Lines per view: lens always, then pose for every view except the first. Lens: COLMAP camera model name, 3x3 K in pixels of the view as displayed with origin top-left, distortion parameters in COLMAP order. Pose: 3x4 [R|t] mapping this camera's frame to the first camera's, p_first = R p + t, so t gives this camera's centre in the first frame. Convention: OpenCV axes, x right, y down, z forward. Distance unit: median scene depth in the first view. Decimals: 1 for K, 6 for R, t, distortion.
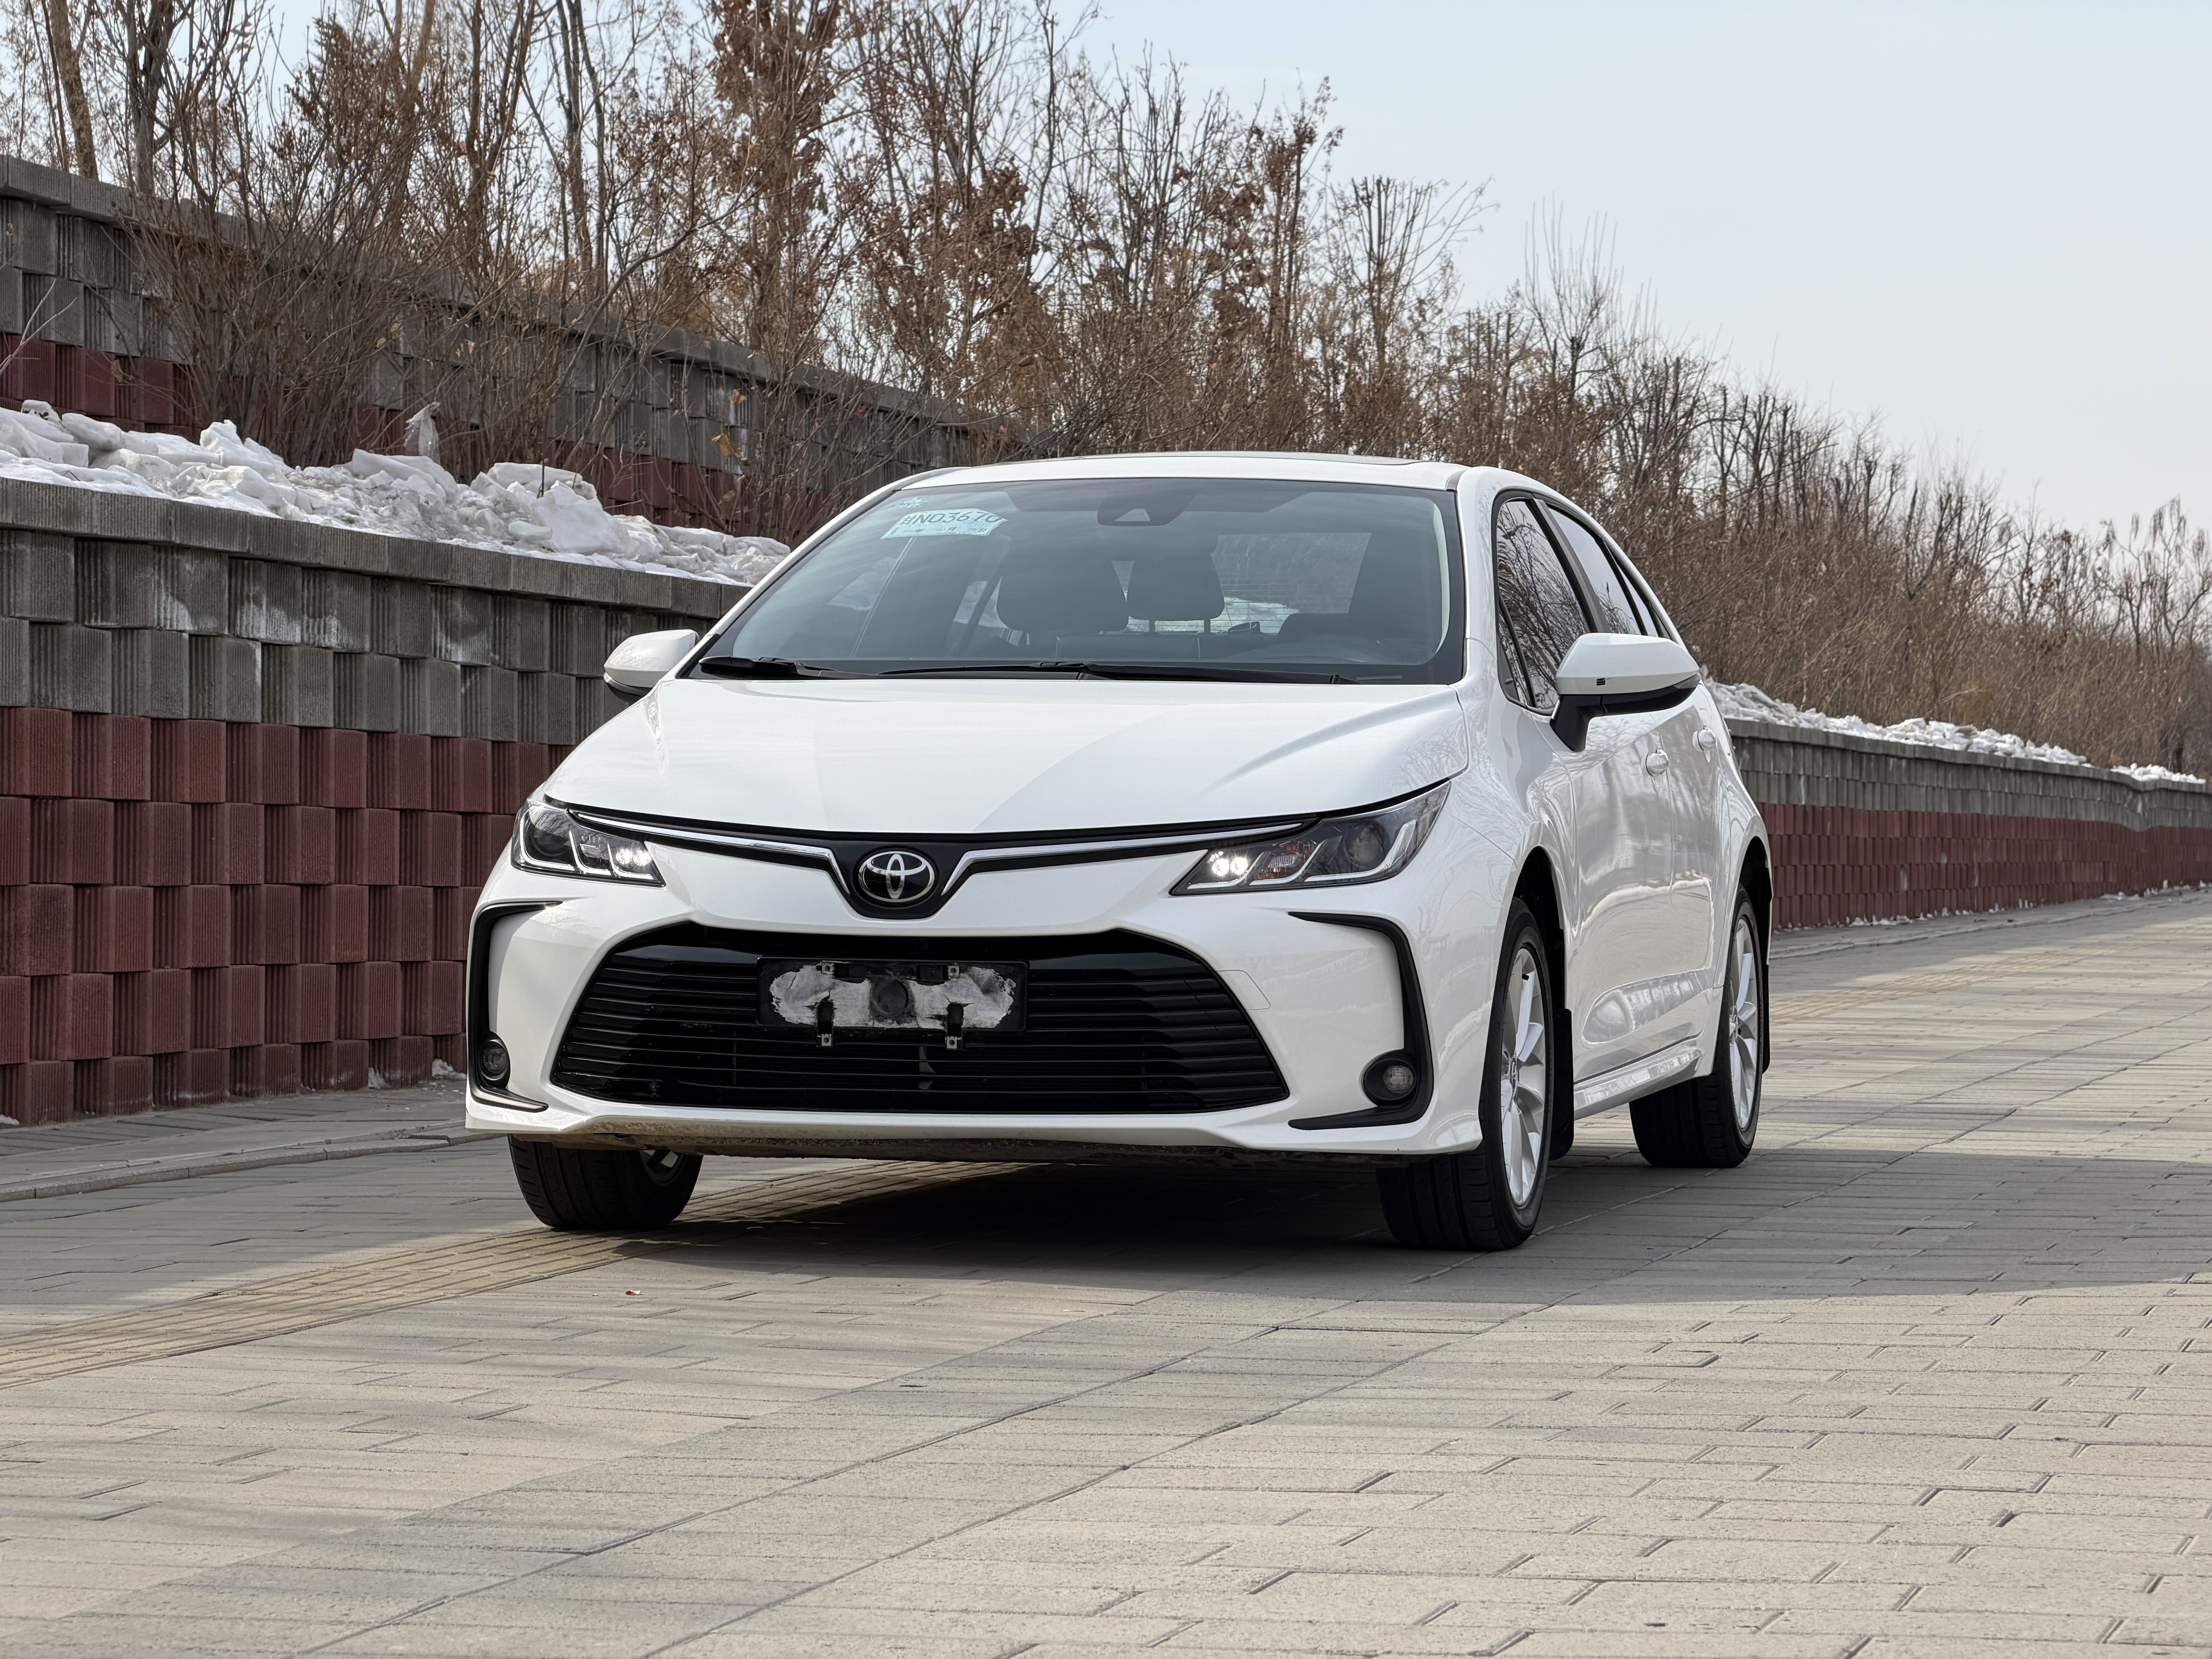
lens RADIAL K [[6635.8, 0, 1100.0], [0, 6635.8, 831.0], [0, 0, 1]] dist [0.288040, 0.000000]
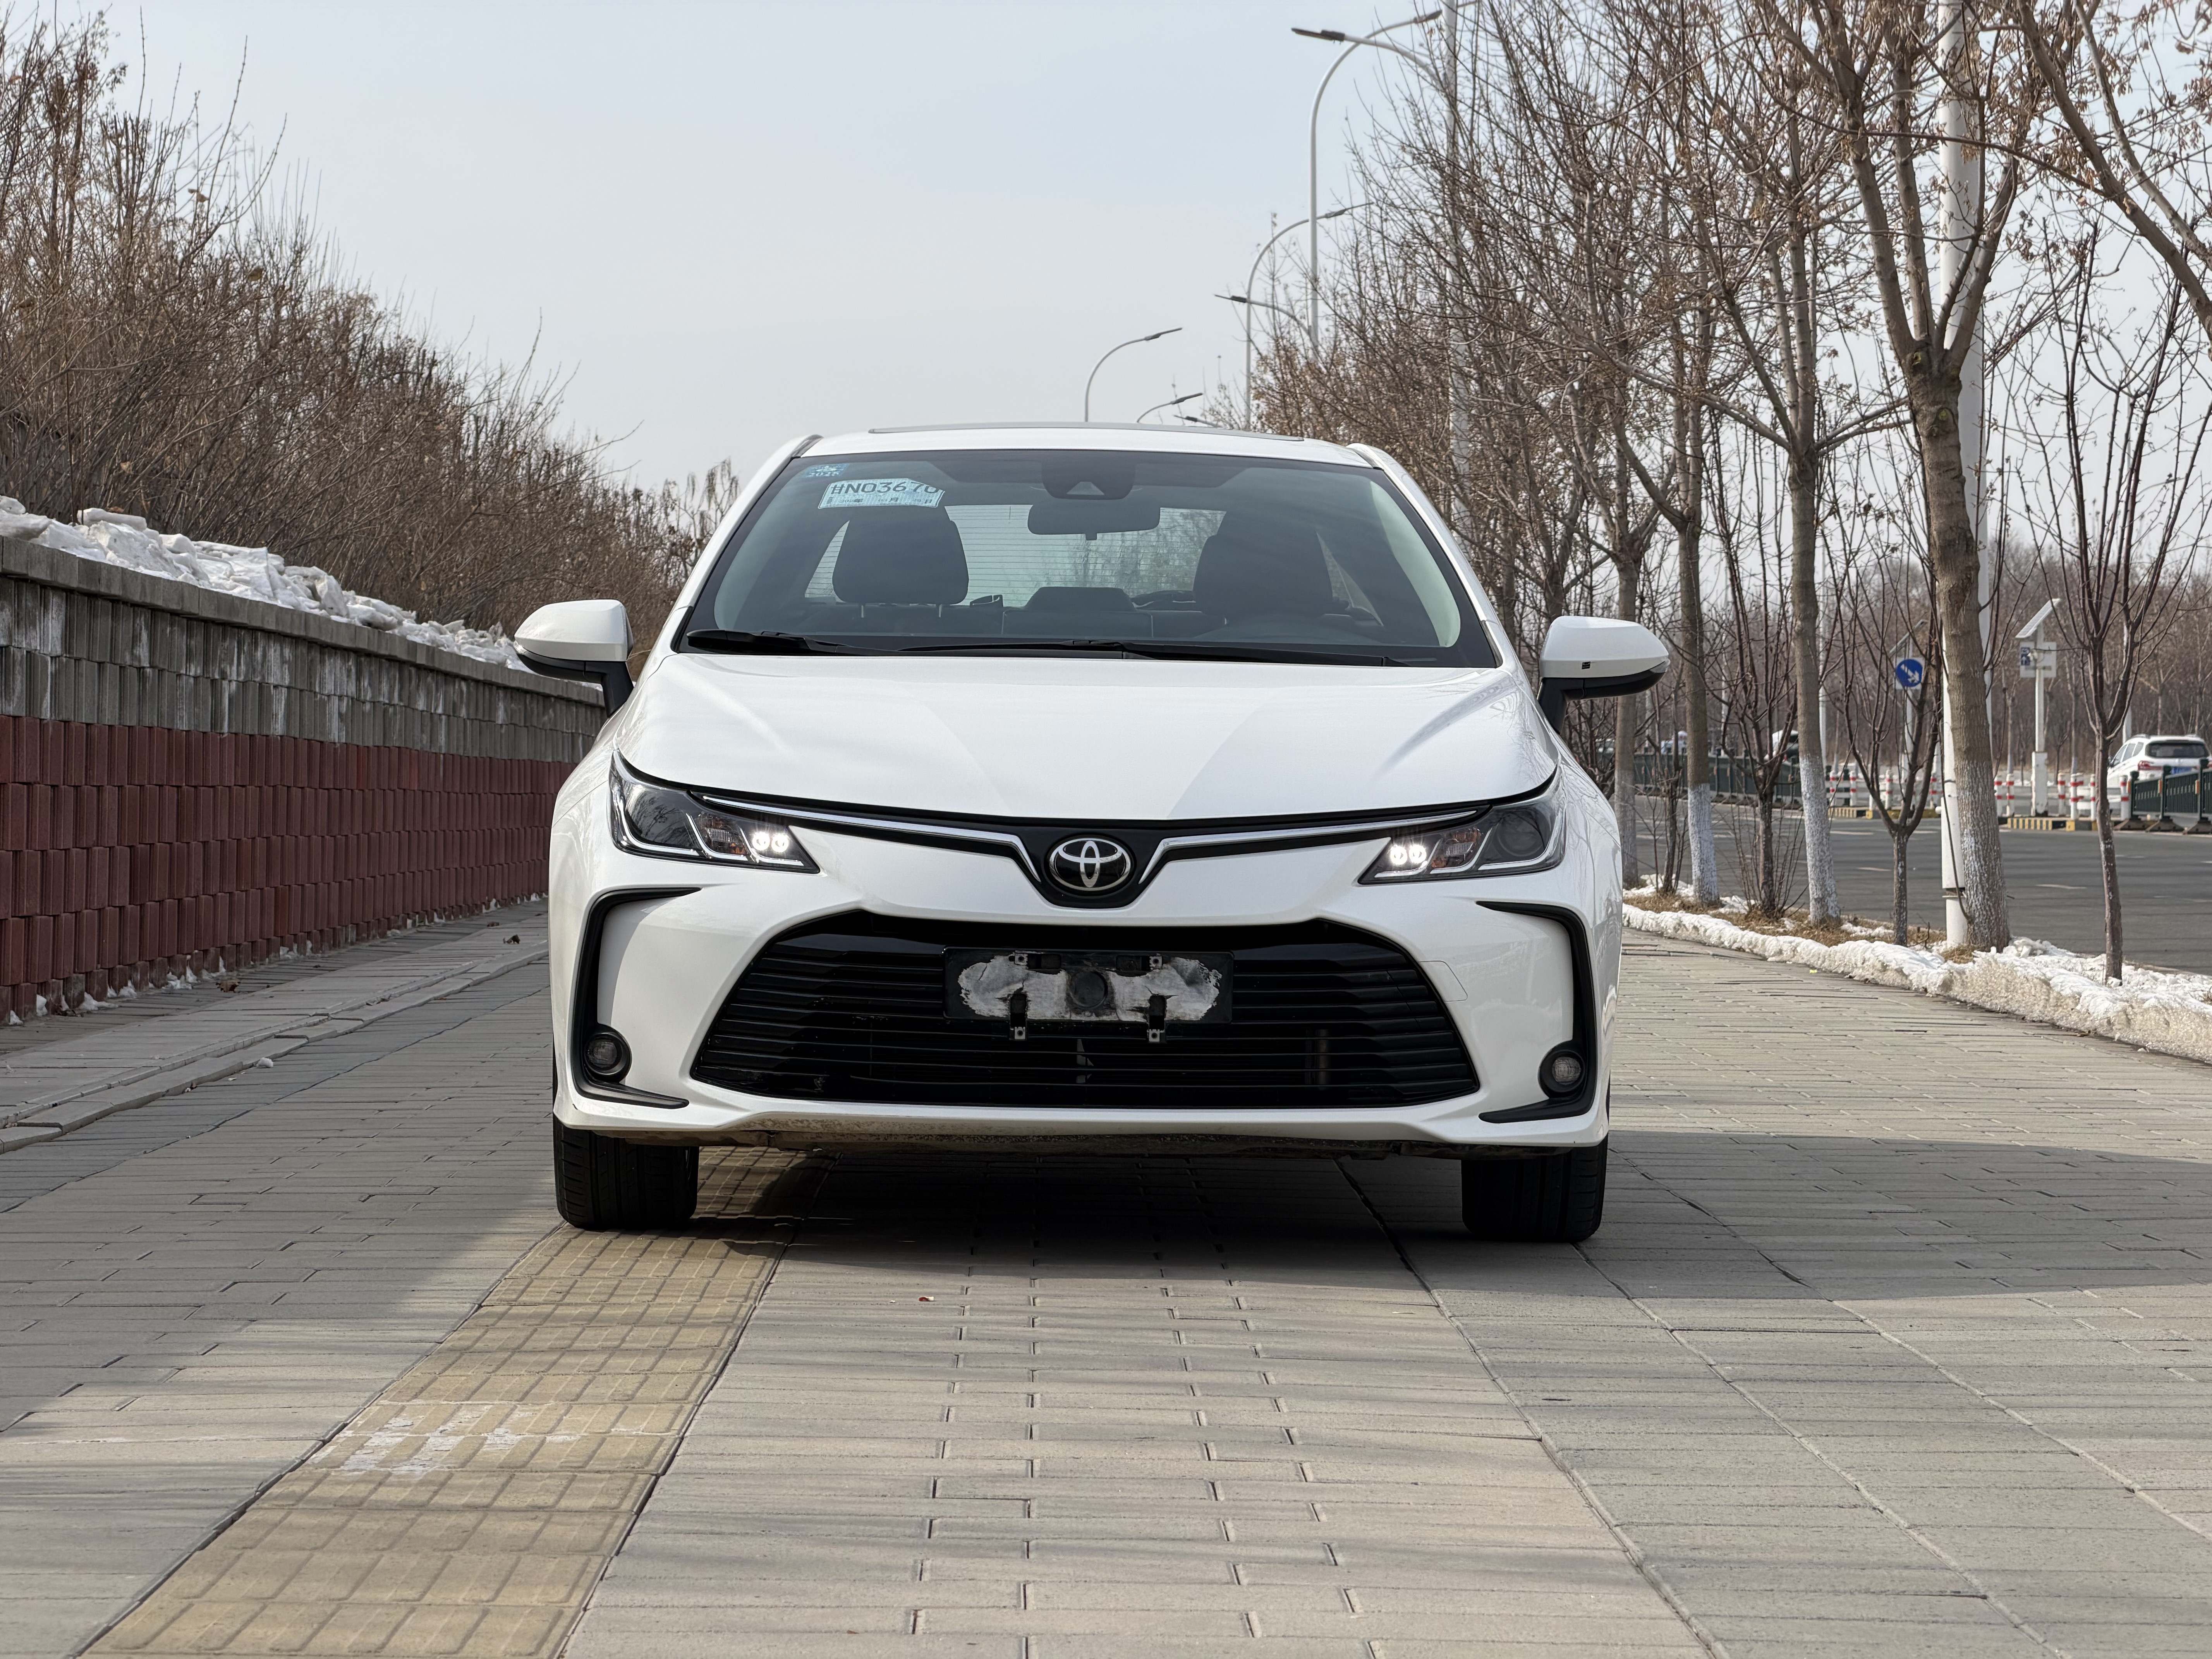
lens RADIAL K [[6635.8, 0, 1091.1], [0, 6635.8, 829.1], [0, 0, 1]] dist [0.288040, 0.000000]
pose [[0.970093, 0.004381, 0.242693, -0.265021], [-0.006144, 0.999960, 0.006506, -0.004538], [-0.242654, -0.007803, 0.970081, 0.061318]]
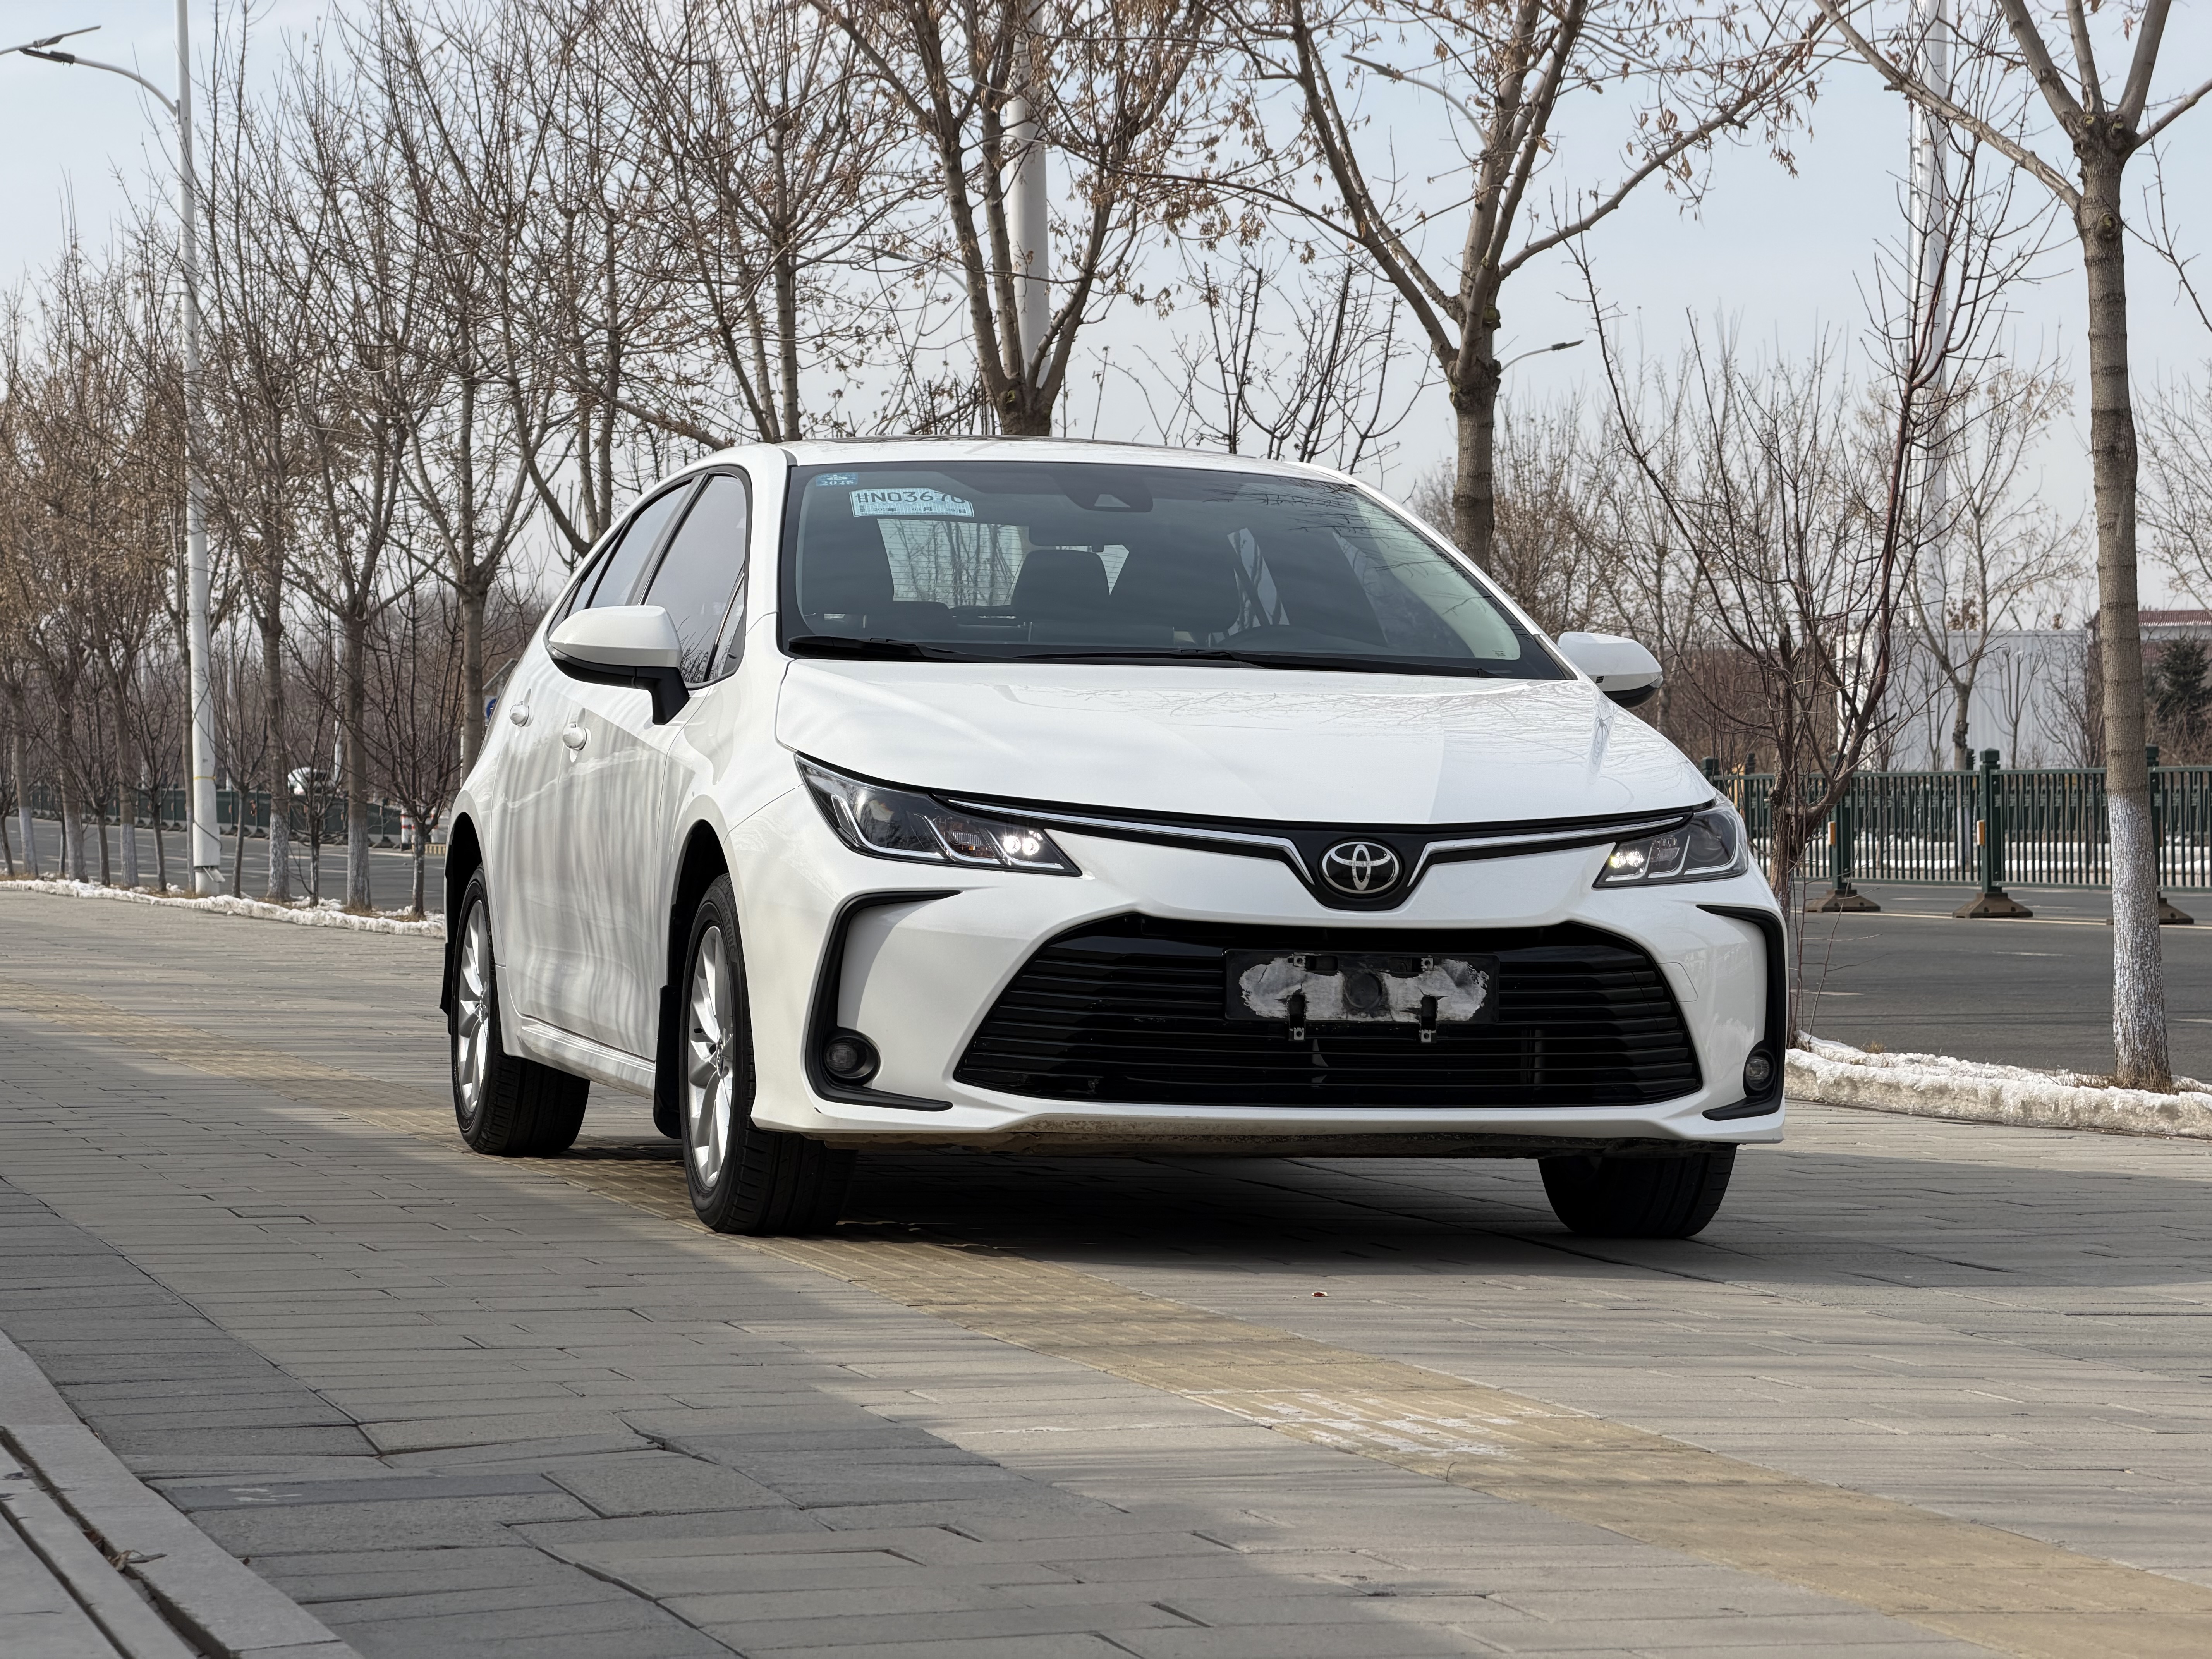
lens RADIAL K [[6635.8, 0, 1105.8], [0, 6635.8, 824.6], [0, 0, 1]] dist [0.288040, 0.000000]
pose [[0.886719, 0.009268, 0.462215, -0.518270], [-0.009302, 0.999954, -0.002205, 0.003023], [-0.462215, -0.002344, 0.886765, 0.144848]]
